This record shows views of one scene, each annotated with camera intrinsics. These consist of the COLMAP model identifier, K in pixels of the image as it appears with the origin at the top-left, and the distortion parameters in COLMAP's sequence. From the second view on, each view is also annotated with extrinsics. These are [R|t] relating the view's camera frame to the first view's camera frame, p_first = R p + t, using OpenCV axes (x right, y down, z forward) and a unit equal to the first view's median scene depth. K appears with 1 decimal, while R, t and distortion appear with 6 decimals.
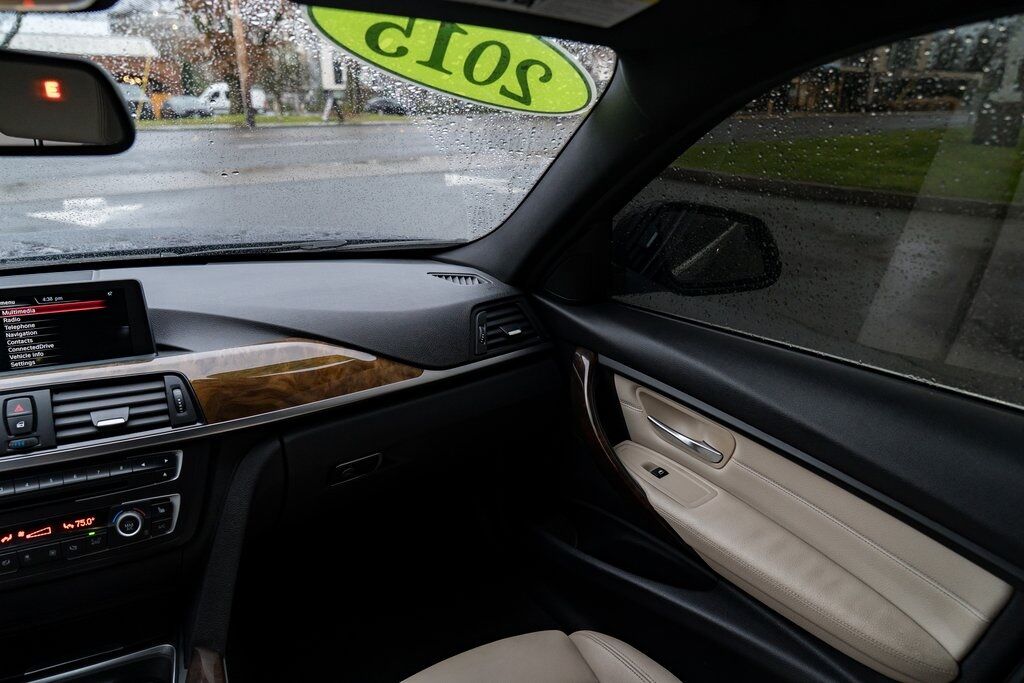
lens RADIAL K [[693.2, 0, 510.3], [0, 693.2, 350.2], [0, 0, 1]] dist [-0.023537, 0.006074]
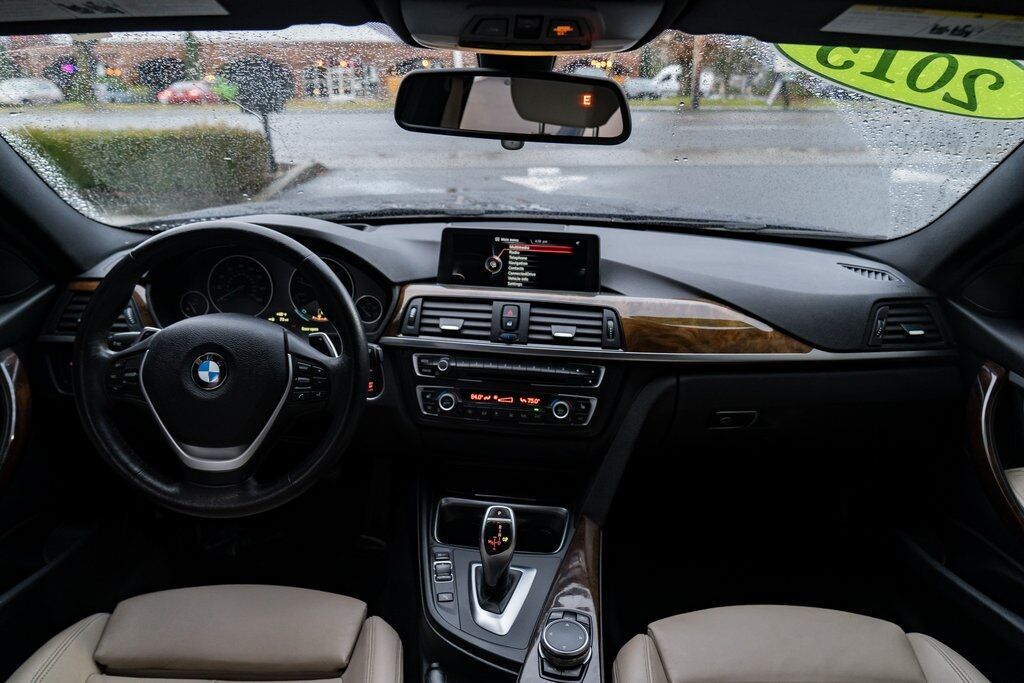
lens RADIAL K [[700.7, 0, 513.5], [0, 700.7, 345.9], [0, 0, 1]] dist [-0.029473, 0.030791]
pose [[0.834563, 0.194636, -0.515384, 0.058916], [-0.187261, 0.980031, 0.066879, 0.048512], [0.518109, 0.040697, 0.854346, -0.232948]]
